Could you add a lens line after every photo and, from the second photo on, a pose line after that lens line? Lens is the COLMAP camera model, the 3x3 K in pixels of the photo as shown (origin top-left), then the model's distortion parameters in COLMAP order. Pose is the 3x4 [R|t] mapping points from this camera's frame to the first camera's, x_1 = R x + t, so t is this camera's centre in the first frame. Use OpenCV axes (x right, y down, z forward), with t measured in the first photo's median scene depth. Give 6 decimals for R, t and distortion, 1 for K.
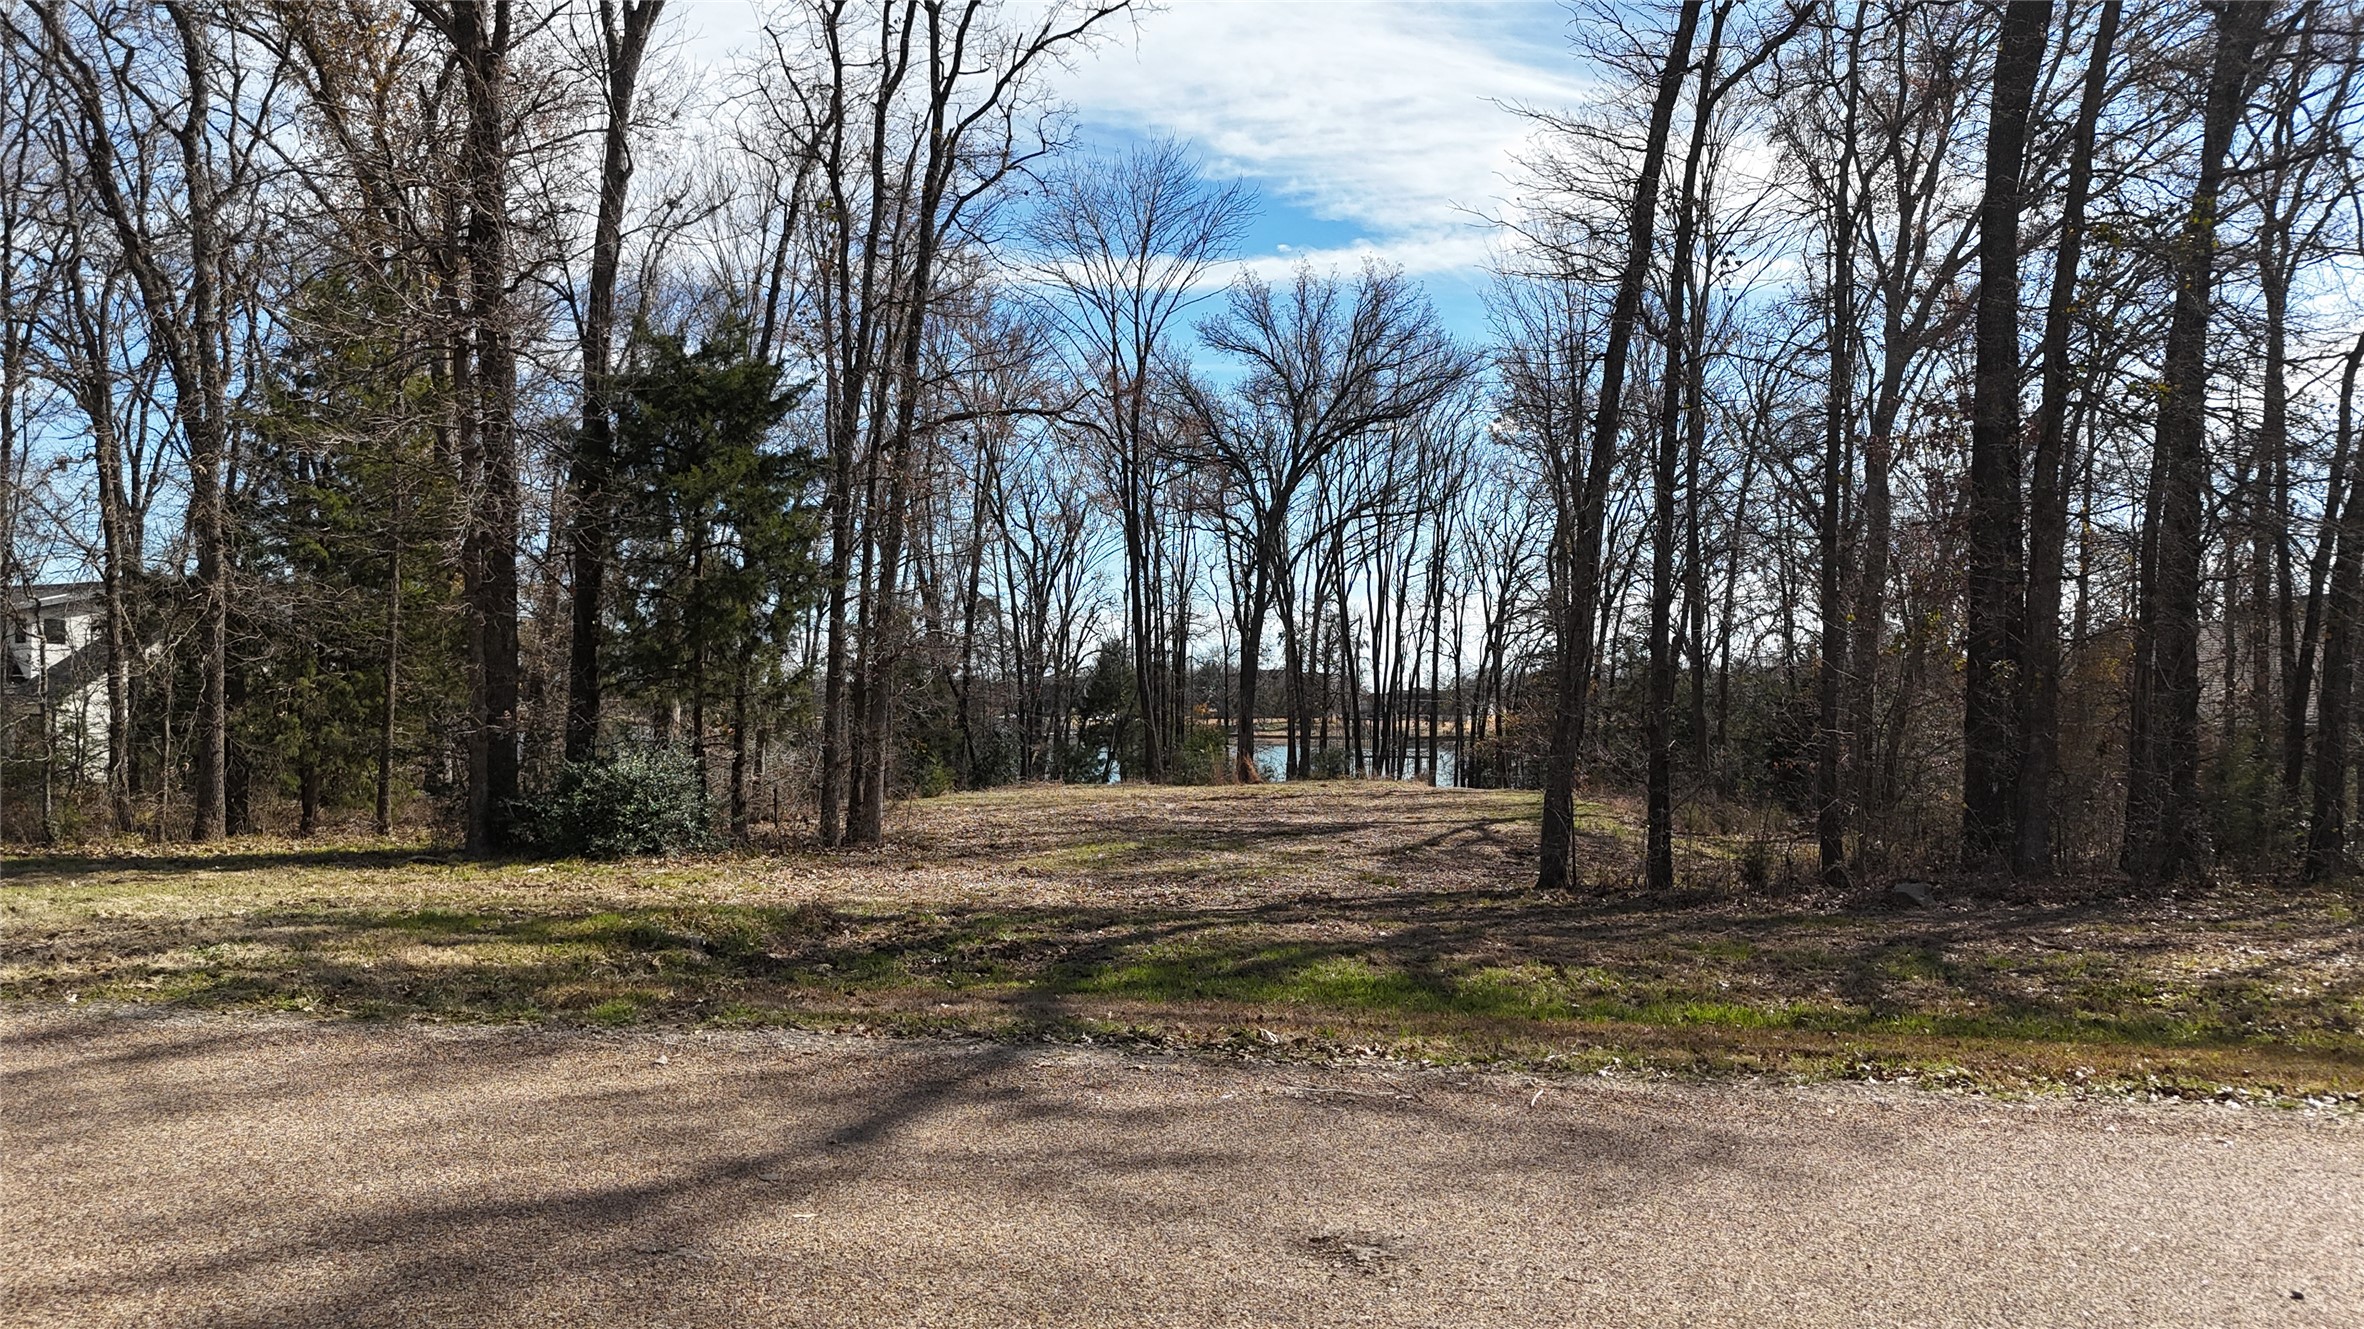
lens RADIAL K [[1739.1, 0, 1182.0], [0, 1739.1, 664.5], [0, 0, 1]] dist [0.069964, -0.064999]
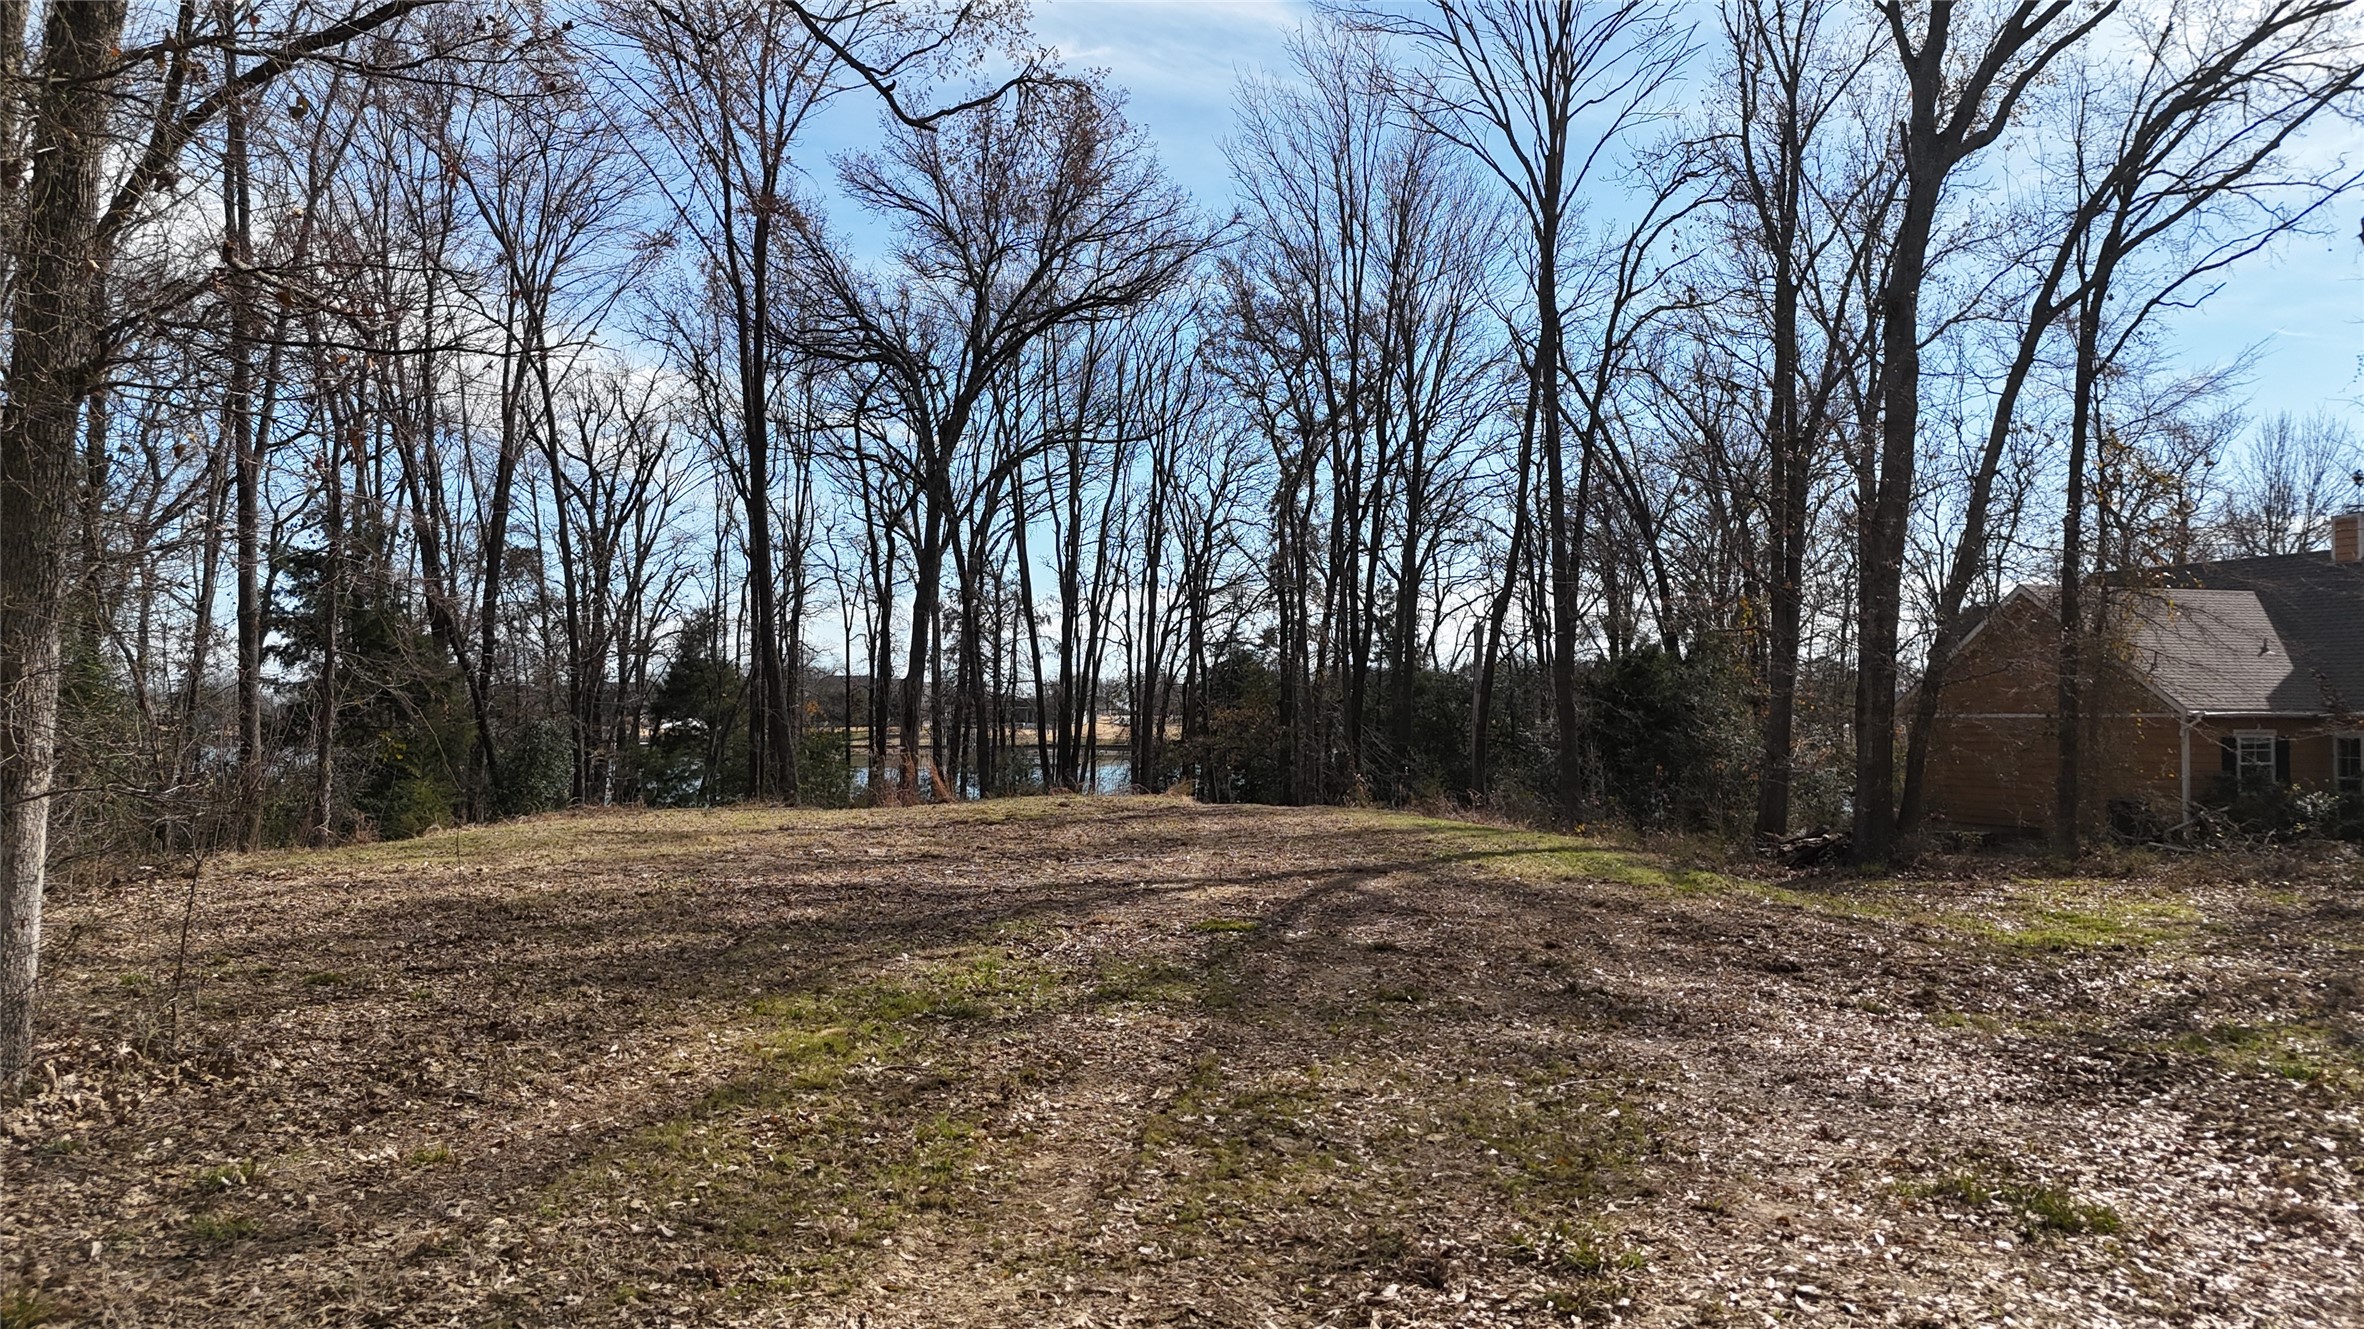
lens RADIAL K [[1739.1, 0, 1182.0], [0, 1739.1, 664.5], [0, 0, 1]] dist [0.069964, -0.064999]
pose [[0.970323, 0.009680, 0.241617, -0.022481], [-0.008067, 0.999938, -0.007665, 0.013843], [-0.241676, 0.005488, 0.970341, 0.233093]]
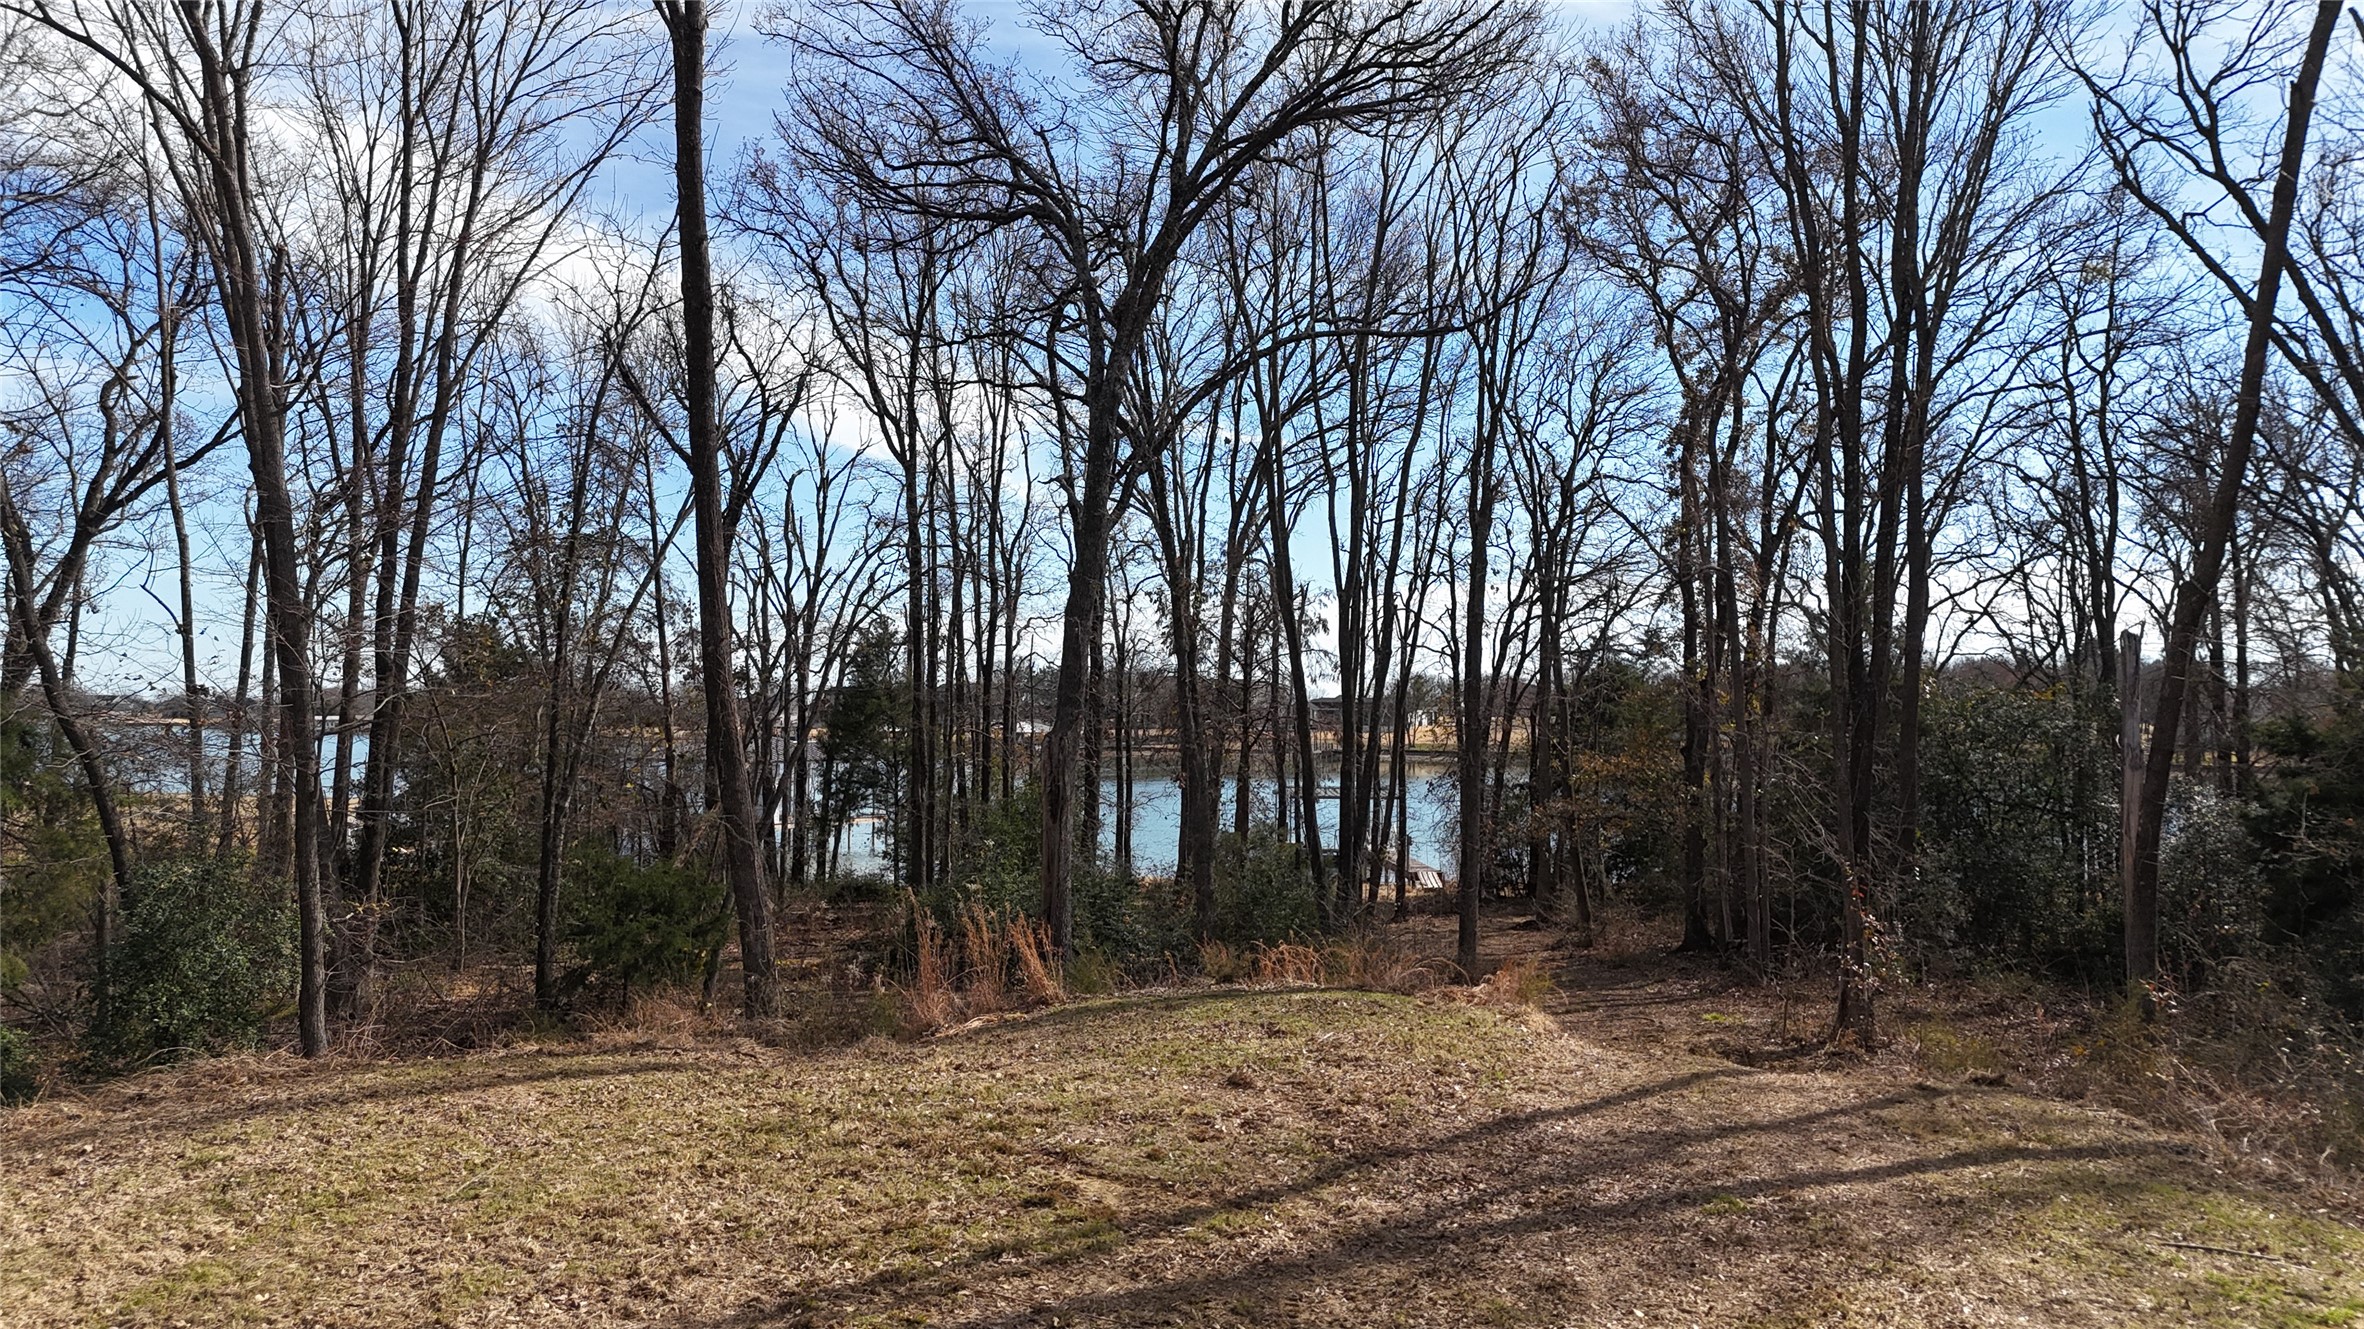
lens RADIAL K [[1725.1, 0, 1182.0], [0, 1725.1, 664.5], [0, 0, 1]] dist [0.201898, -0.065891]
pose [[0.999013, 0.001802, 0.044377, 0.039785], [-0.001644, 0.999992, -0.003606, 0.002284], [-0.044383, 0.003529, 0.999008, 0.476292]]
